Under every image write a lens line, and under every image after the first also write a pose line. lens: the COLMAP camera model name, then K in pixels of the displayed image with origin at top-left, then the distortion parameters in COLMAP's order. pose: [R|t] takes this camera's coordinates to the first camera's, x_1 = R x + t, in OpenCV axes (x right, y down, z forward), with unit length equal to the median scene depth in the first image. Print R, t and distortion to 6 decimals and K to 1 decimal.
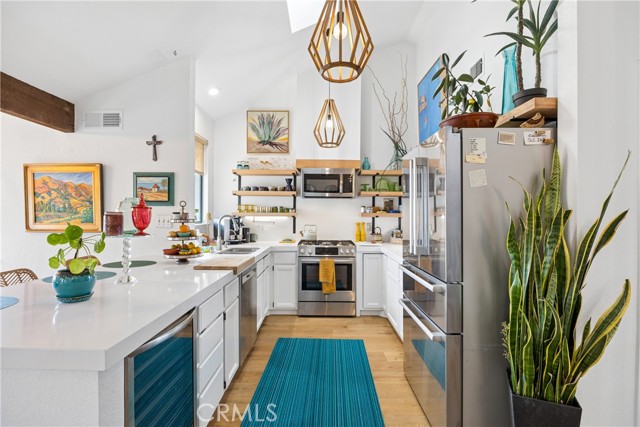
lens RADIAL K [[306.6, 0, 319.0], [0, 306.6, 215.3], [0, 0, 1]] dist [-0.011841, -0.000429]
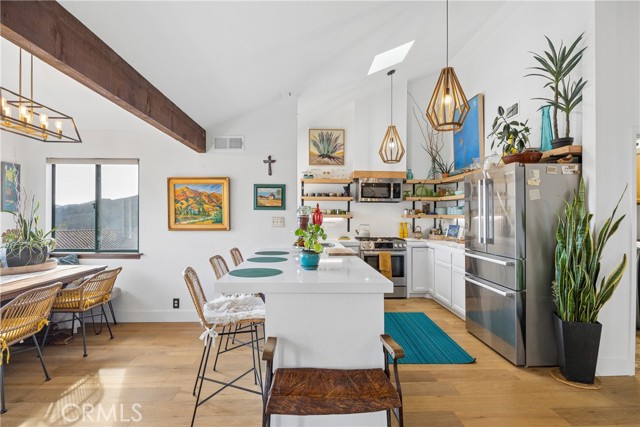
lens RADIAL K [[313.0, 0, 320.2], [0, 313.0, 215.5], [0, 0, 1]] dist [-0.005004, -0.000457]
pose [[0.998804, -0.002052, 0.048849, -0.274787], [0.002133, 0.999996, -0.001604, -0.003806], [-0.048845, 0.001706, 0.998805, -0.236752]]
